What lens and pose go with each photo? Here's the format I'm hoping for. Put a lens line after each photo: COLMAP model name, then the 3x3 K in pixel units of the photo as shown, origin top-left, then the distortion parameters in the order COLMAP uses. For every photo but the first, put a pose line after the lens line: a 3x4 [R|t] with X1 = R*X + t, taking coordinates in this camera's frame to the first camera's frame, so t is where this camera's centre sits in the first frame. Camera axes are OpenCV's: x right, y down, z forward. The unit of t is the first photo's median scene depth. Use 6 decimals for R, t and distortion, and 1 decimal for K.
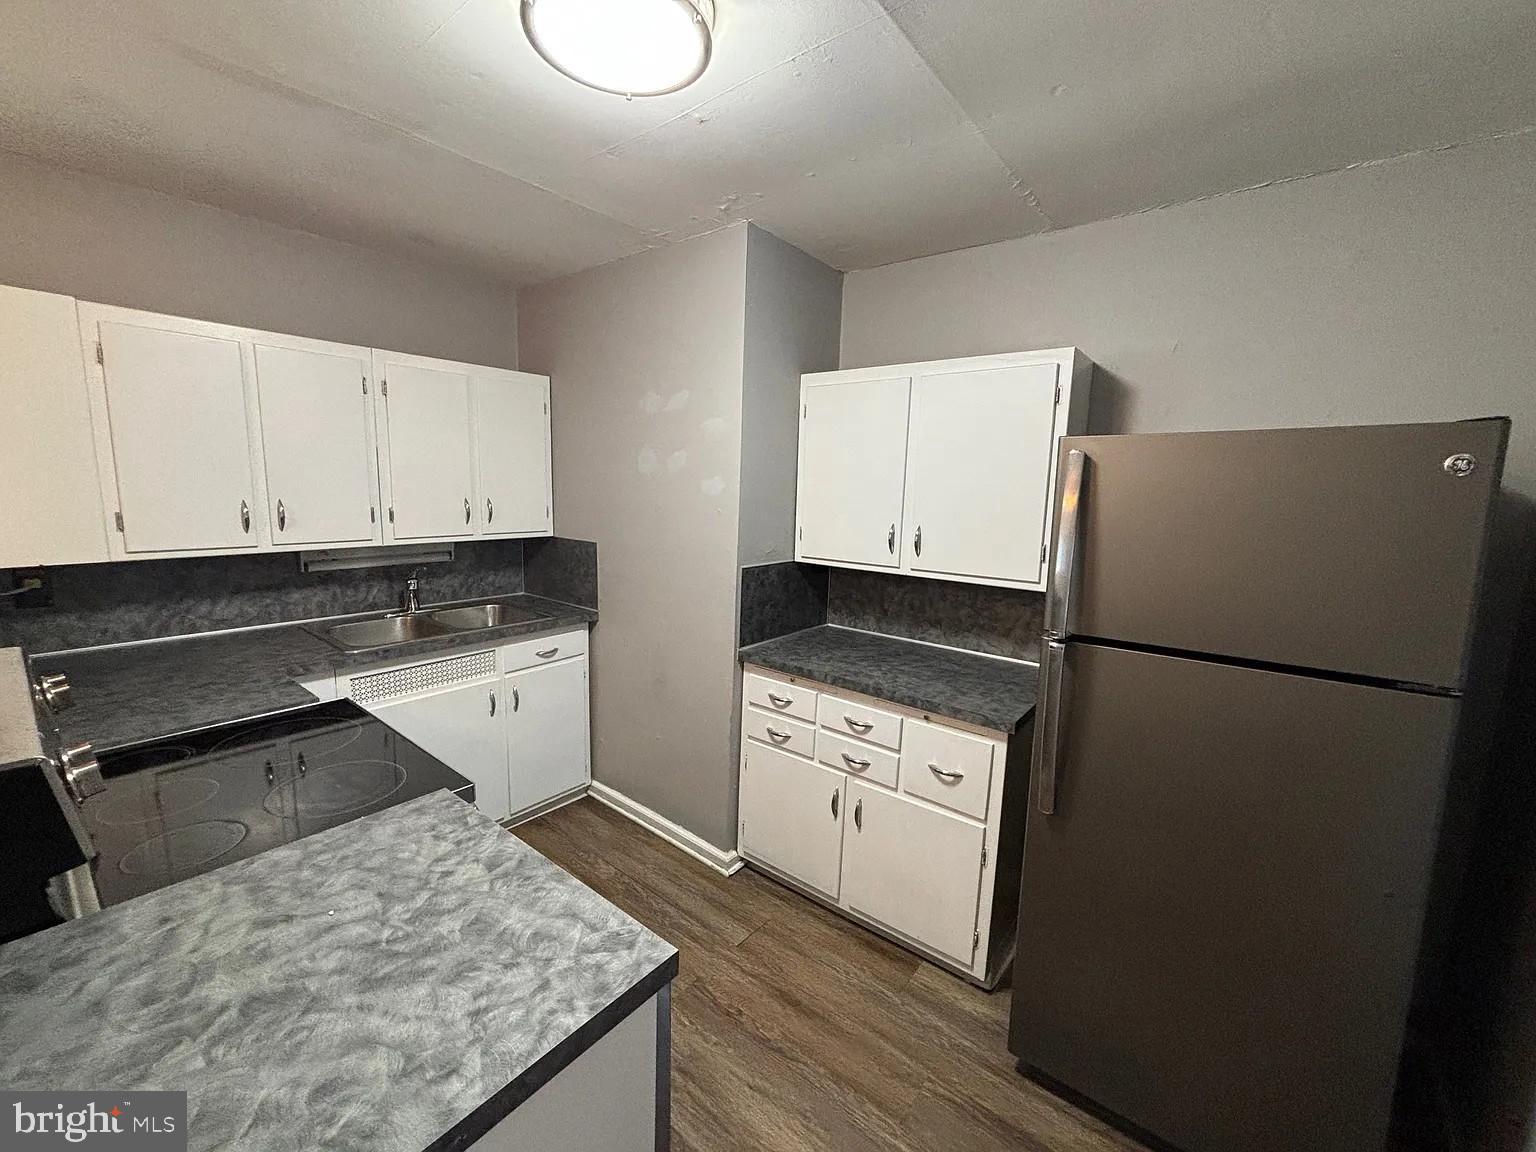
lens RADIAL K [[616.4, 0, 764.0], [0, 616.4, 579.3], [0, 0, 1]] dist [0.001463, -0.004453]
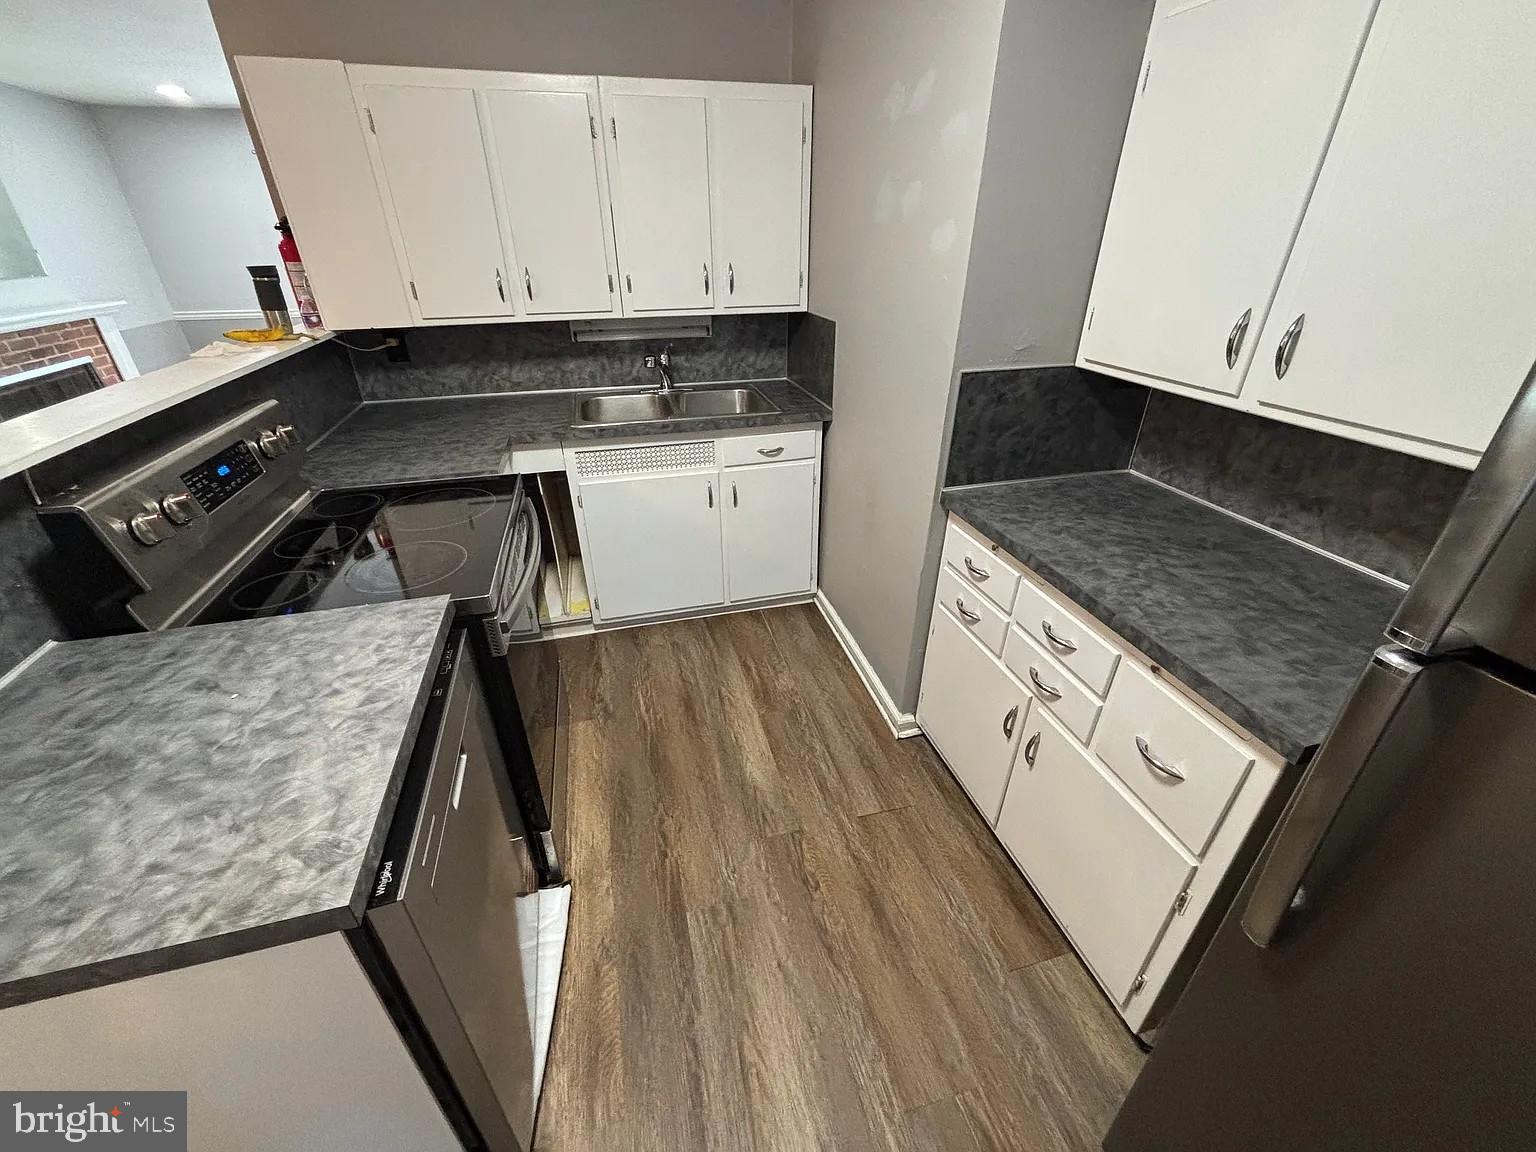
lens RADIAL K [[616.4, 0, 764.0], [0, 616.4, 579.3], [0, 0, 1]] dist [0.001463, -0.004453]
pose [[0.806059, 0.260780, -0.531284, 0.210417], [-0.066276, 0.931816, 0.356829, -0.034669], [0.588113, -0.252414, 0.768382, 0.289632]]
